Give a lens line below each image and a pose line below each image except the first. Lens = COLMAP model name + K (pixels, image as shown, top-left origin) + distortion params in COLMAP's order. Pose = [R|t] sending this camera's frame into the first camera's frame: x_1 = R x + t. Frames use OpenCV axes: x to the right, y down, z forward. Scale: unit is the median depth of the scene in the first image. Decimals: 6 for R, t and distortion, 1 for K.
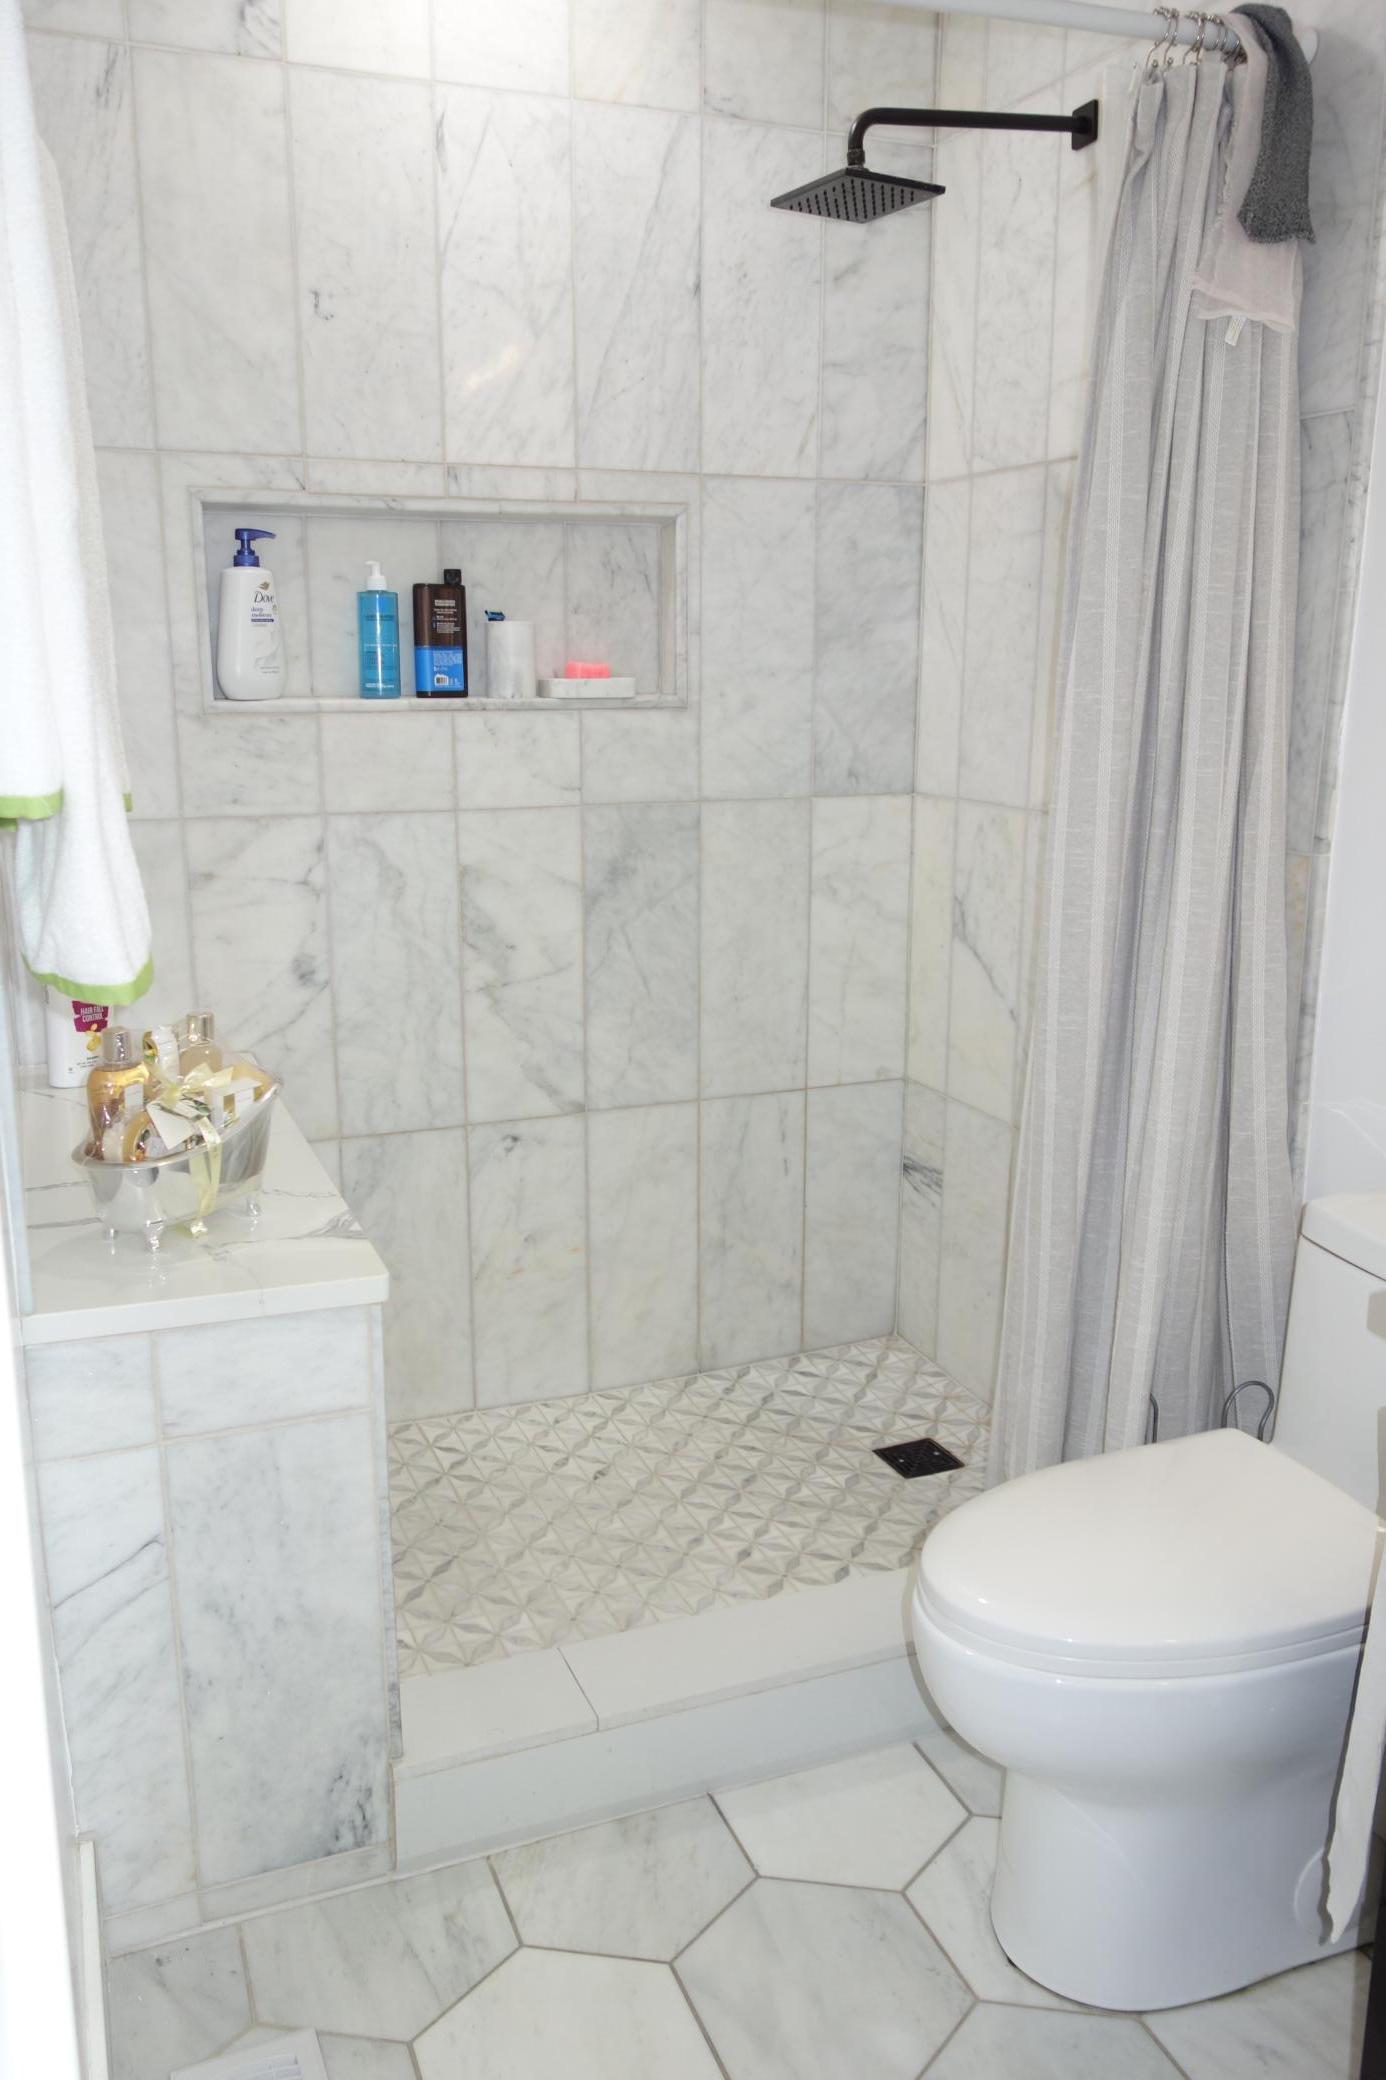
lens RADIAL K [[1652.8, 0, 682.9], [0, 1652.8, 1032.8], [0, 0, 1]] dist [0.011379, -0.012725]
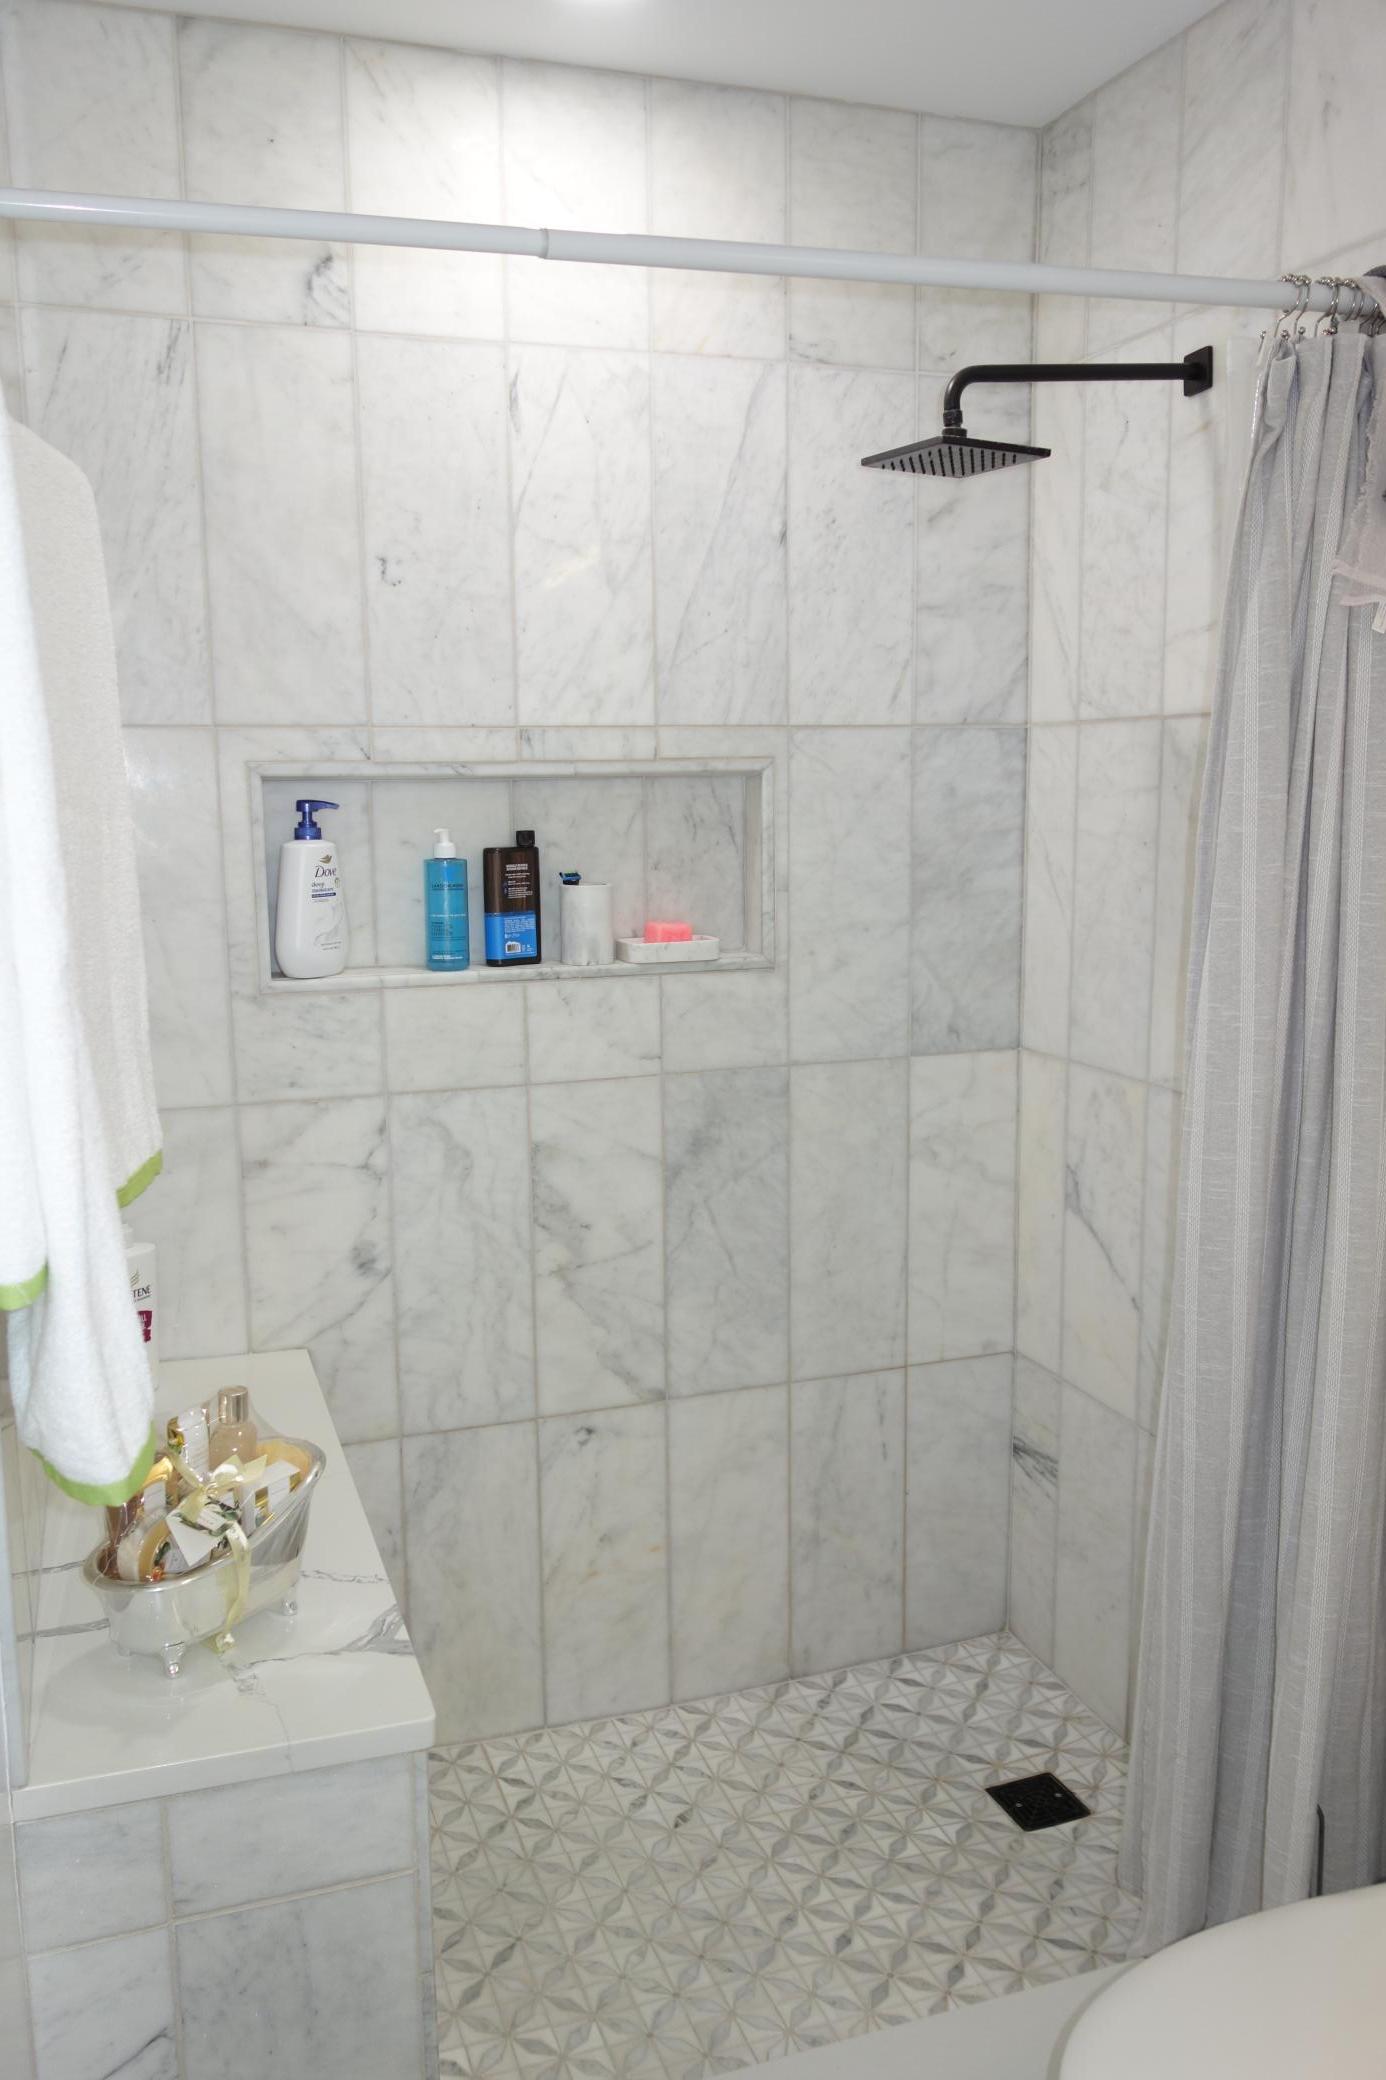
lens RADIAL K [[1652.8, 0, 682.9], [0, 1652.8, 1032.8], [0, 0, 1]] dist [0.011379, -0.012725]
pose [[0.998581, -0.004257, -0.053081, 0.000296], [0.000399, 0.997370, -0.072483, -0.098152], [0.053250, 0.072359, 0.995956, 0.073797]]
